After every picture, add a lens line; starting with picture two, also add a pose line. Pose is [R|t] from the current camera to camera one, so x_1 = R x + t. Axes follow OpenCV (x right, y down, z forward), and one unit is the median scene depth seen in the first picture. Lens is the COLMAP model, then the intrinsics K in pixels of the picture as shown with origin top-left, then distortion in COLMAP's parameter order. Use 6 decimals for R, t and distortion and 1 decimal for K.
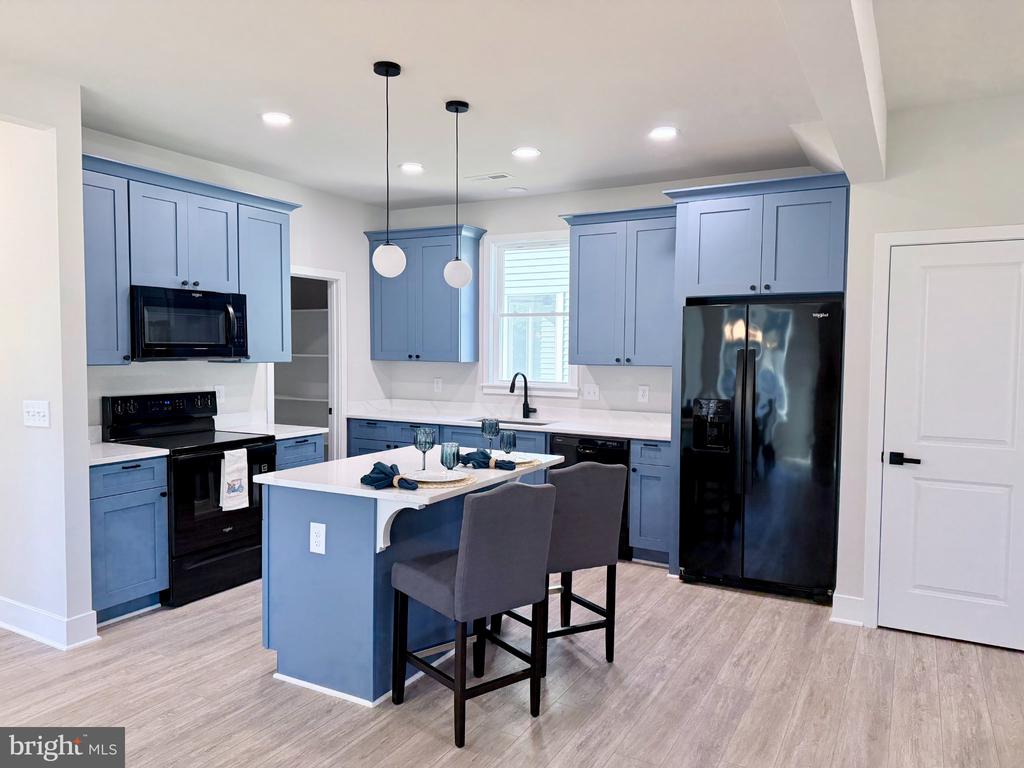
lens RADIAL K [[717.1, 0, 509.3], [0, 717.1, 385.1], [0, 0, 1]] dist [0.086929, -0.112630]
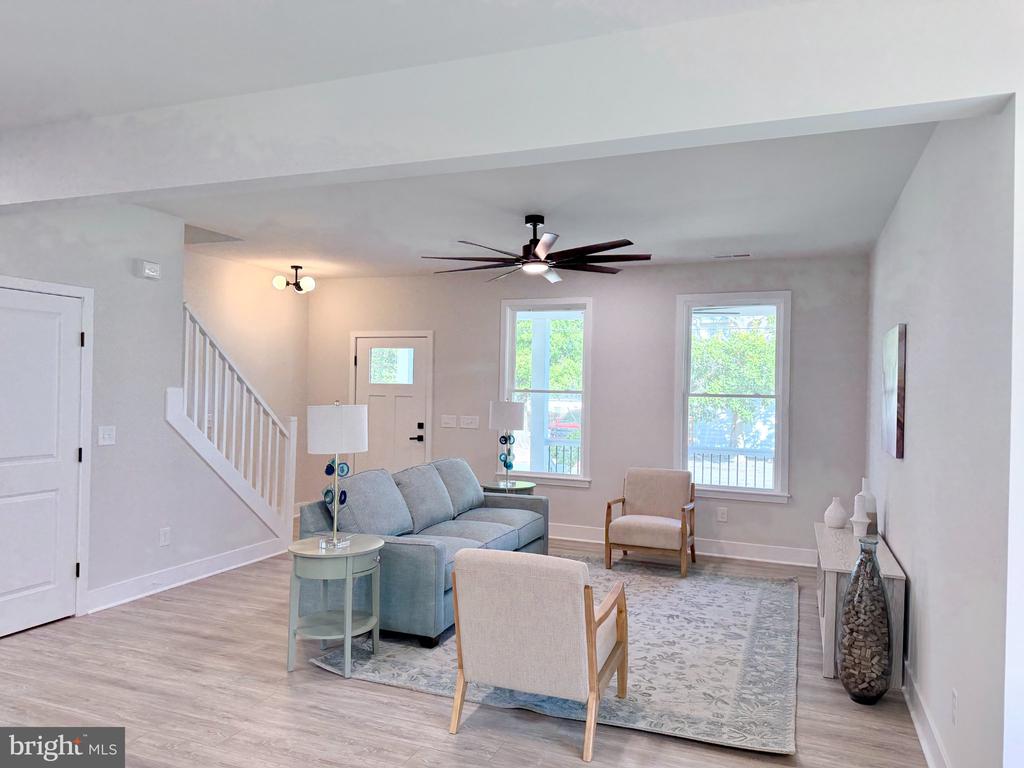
lens RADIAL K [[727.1, 0, 512.0], [0, 727.1, 384.0], [0, 0, 1]] dist [0.095433, 0.000935]
pose [[-0.126029, -0.006859, 0.992003, -0.572948], [0.026699, 0.999590, 0.010304, -0.029328], [-0.991667, 0.027784, -0.125794, 0.311066]]
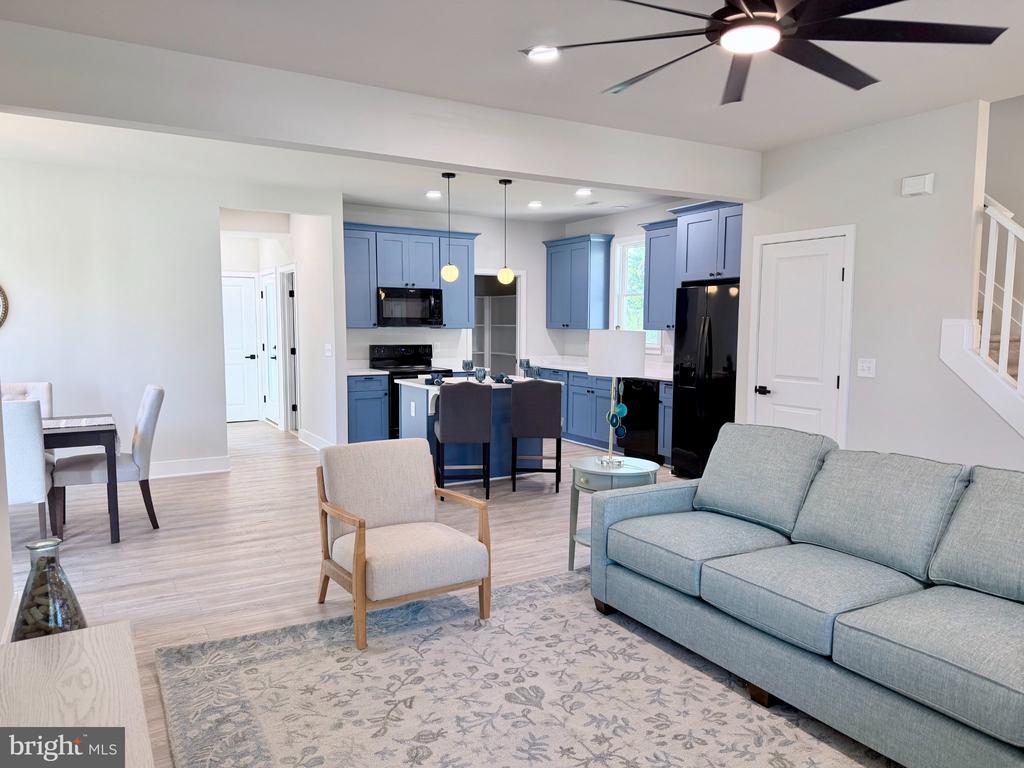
lens RADIAL K [[703.2, 0, 510.1], [0, 703.2, 404.8], [0, 0, 1]] dist [0.036928, -0.002126]
pose [[0.861296, 0.052948, -0.505337, 0.718746], [-0.022196, 0.997527, 0.066688, 0.040569], [0.507618, -0.046222, 0.860342, -0.435120]]
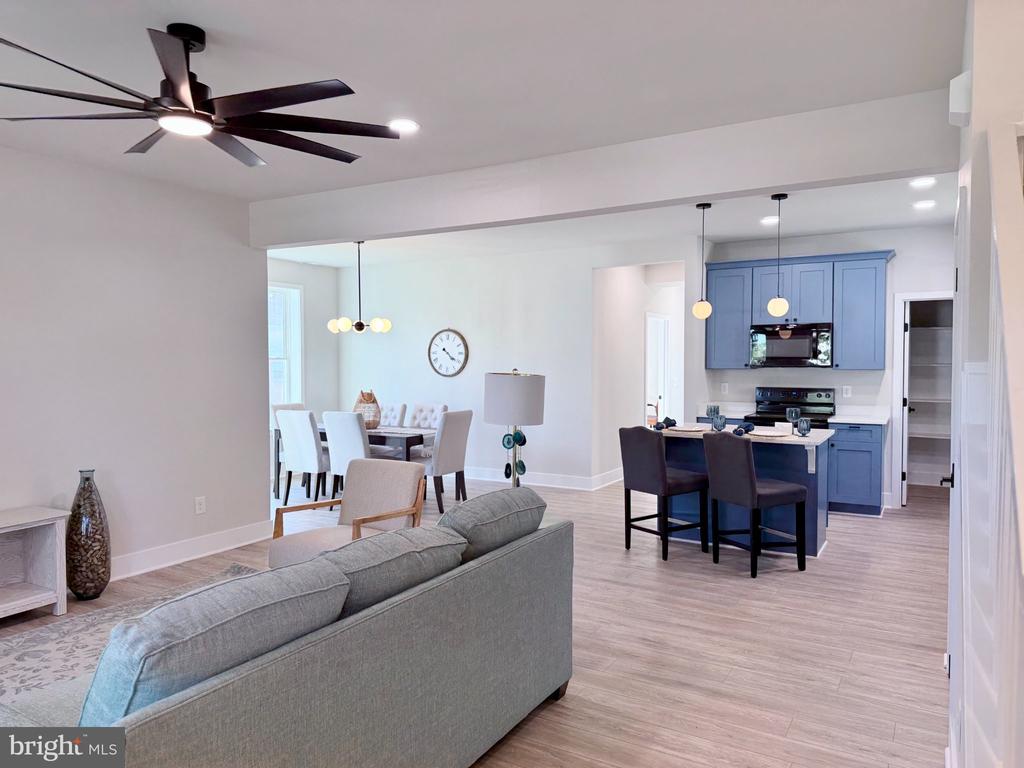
lens RADIAL K [[718.5, 0, 510.6], [0, 718.5, 378.9], [0, 0, 1]] dist [0.089252, -0.119953]
pose [[-0.023418, 0.019384, -0.999538, 1.241879], [-0.048303, 0.998622, 0.020498, -0.010840], [0.998558, 0.048760, -0.022449, 0.426050]]
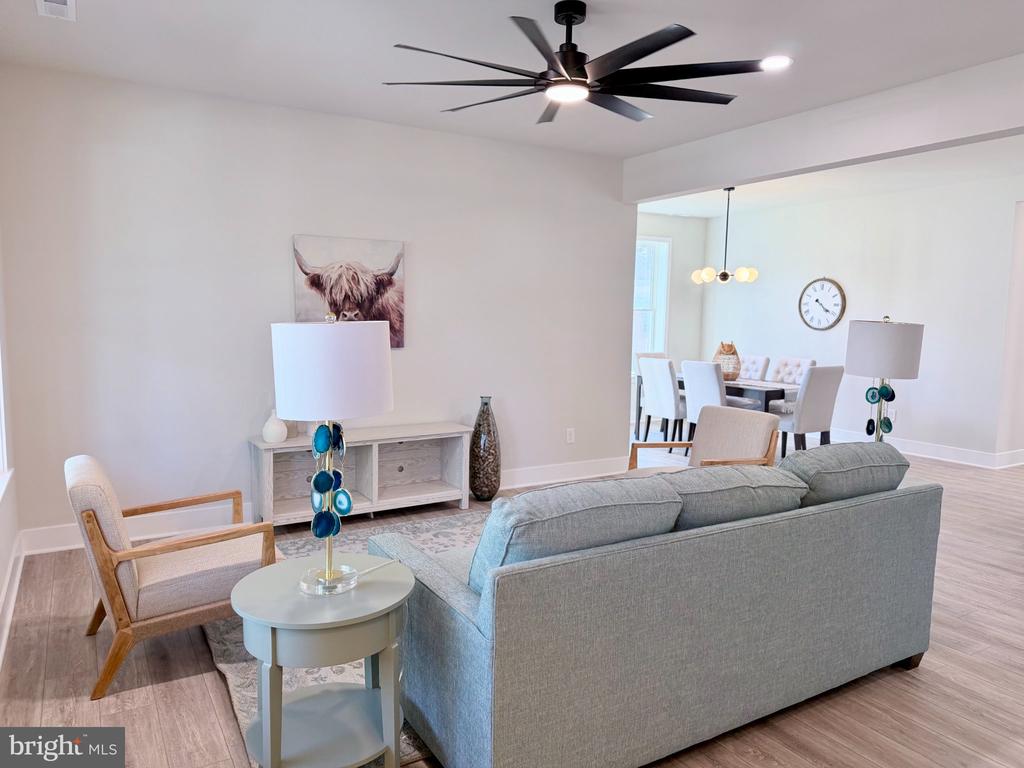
lens RADIAL K [[717.1, 0, 509.3], [0, 717.1, 385.1], [0, 0, 1]] dist [0.086929, -0.112630]
pose [[-0.500349, 0.072813, -0.862757, 1.274378], [-0.060810, 0.991042, 0.118906, -0.000797], [0.863686, 0.111959, -0.491439, 0.453745]]
